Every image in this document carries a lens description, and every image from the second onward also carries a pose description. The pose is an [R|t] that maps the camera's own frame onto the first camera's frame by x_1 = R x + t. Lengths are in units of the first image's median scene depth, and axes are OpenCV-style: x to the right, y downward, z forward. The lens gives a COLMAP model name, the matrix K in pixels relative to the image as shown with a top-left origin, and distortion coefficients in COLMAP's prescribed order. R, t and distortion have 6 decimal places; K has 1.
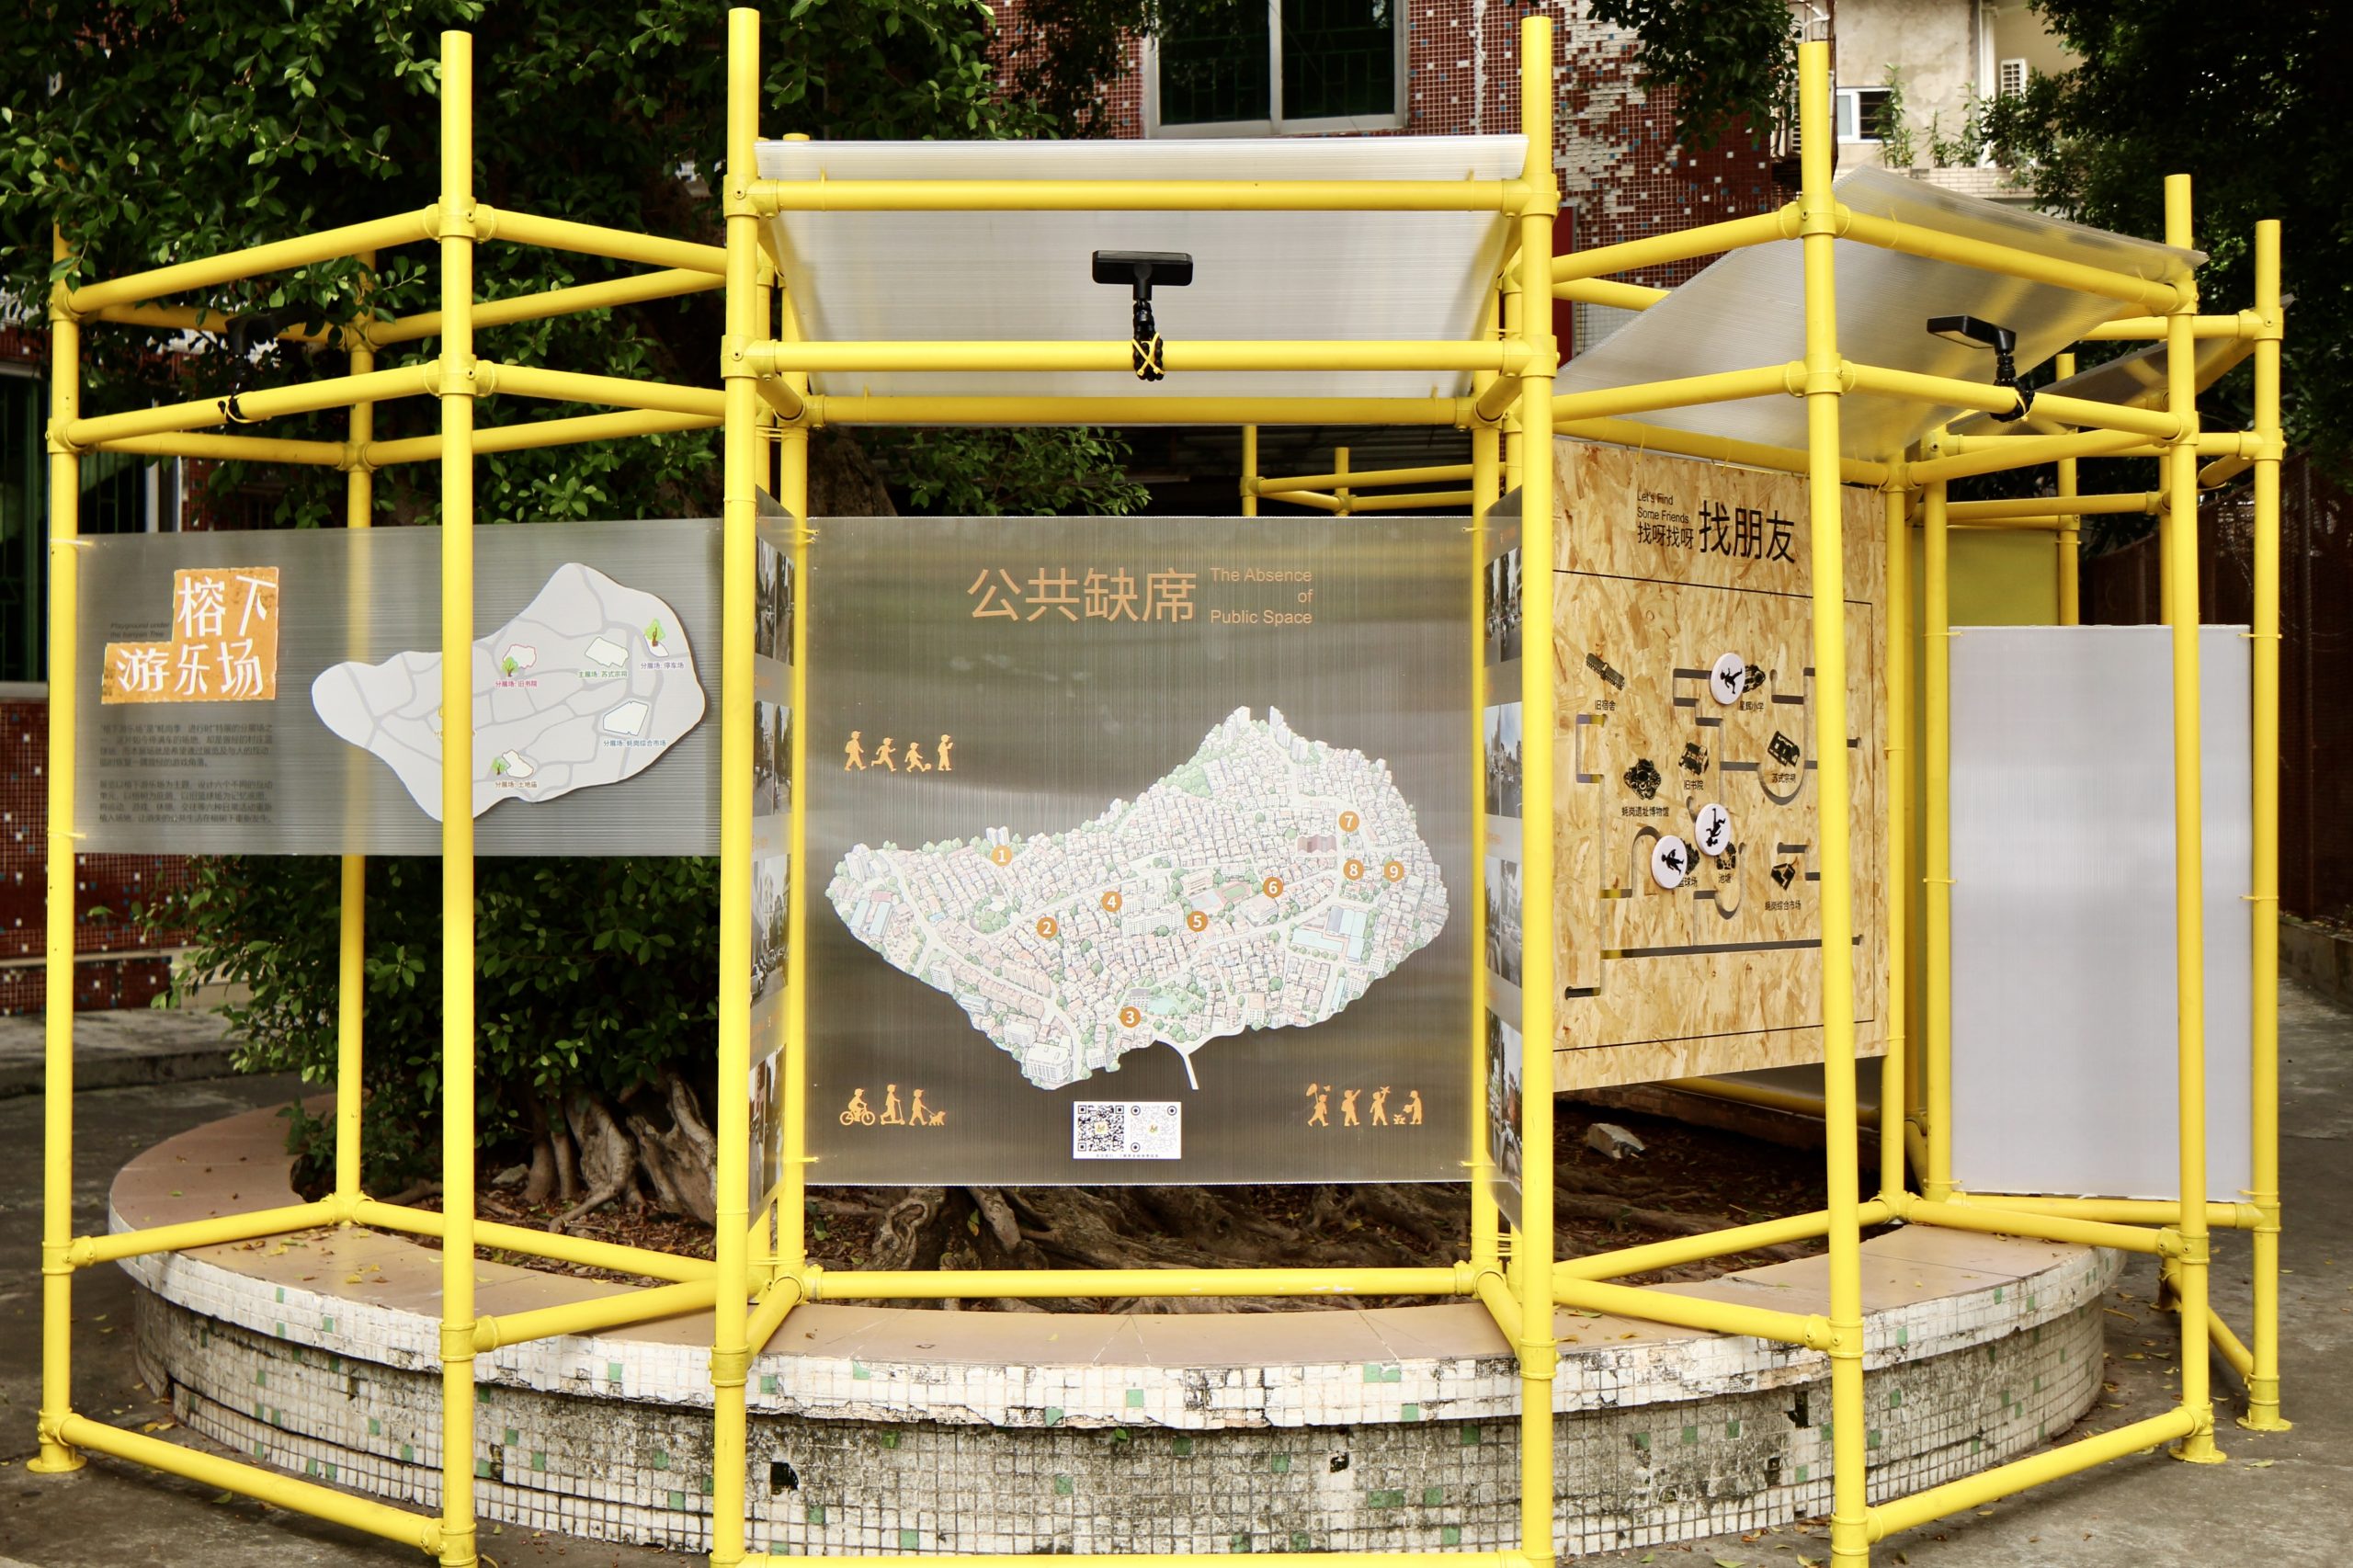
lens RADIAL K [[2473.2, 0, 1176.2], [0, 2473.2, 753.4], [0, 0, 1]] dist [-0.018990, 0.009146]
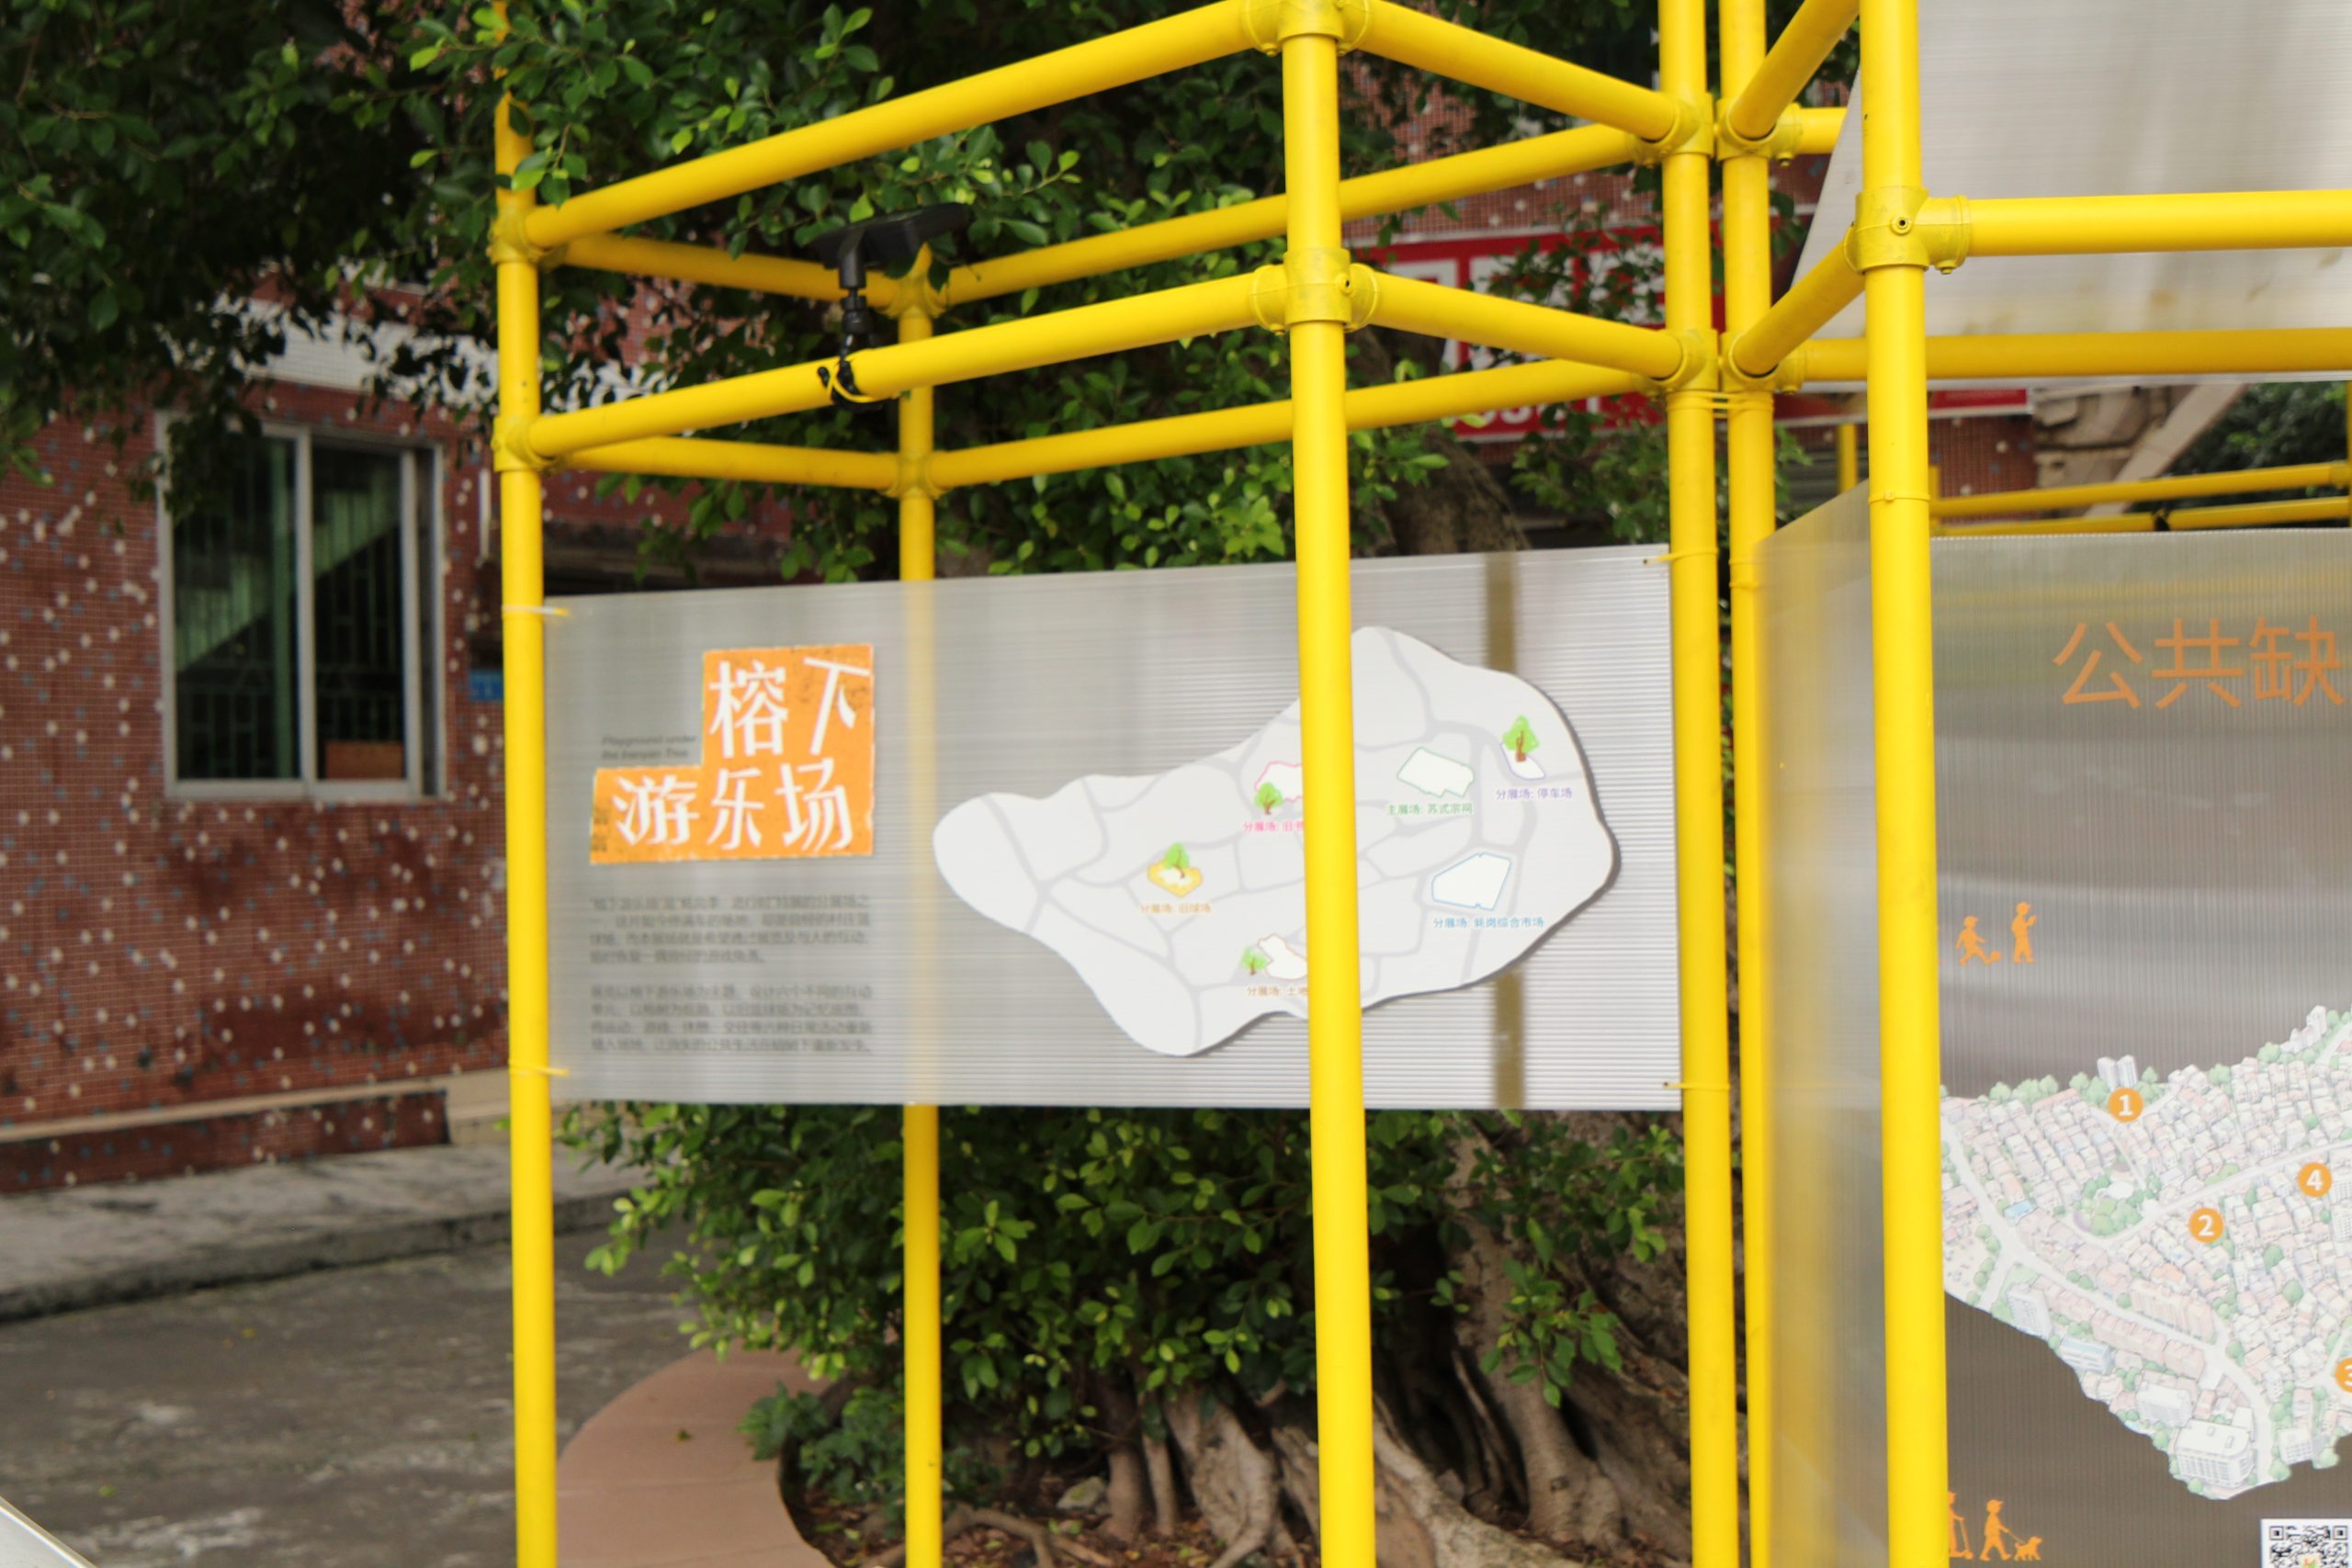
lens RADIAL K [[2446.0, 0, 1174.3], [0, 2446.0, 840.1], [0, 0, 1]] dist [-0.013680, -0.000004]
pose [[0.998154, -0.016357, -0.058485, -0.260340], [0.017093, 0.999780, 0.012118, -0.032828], [0.058274, -0.013096, 0.998215, 0.398302]]
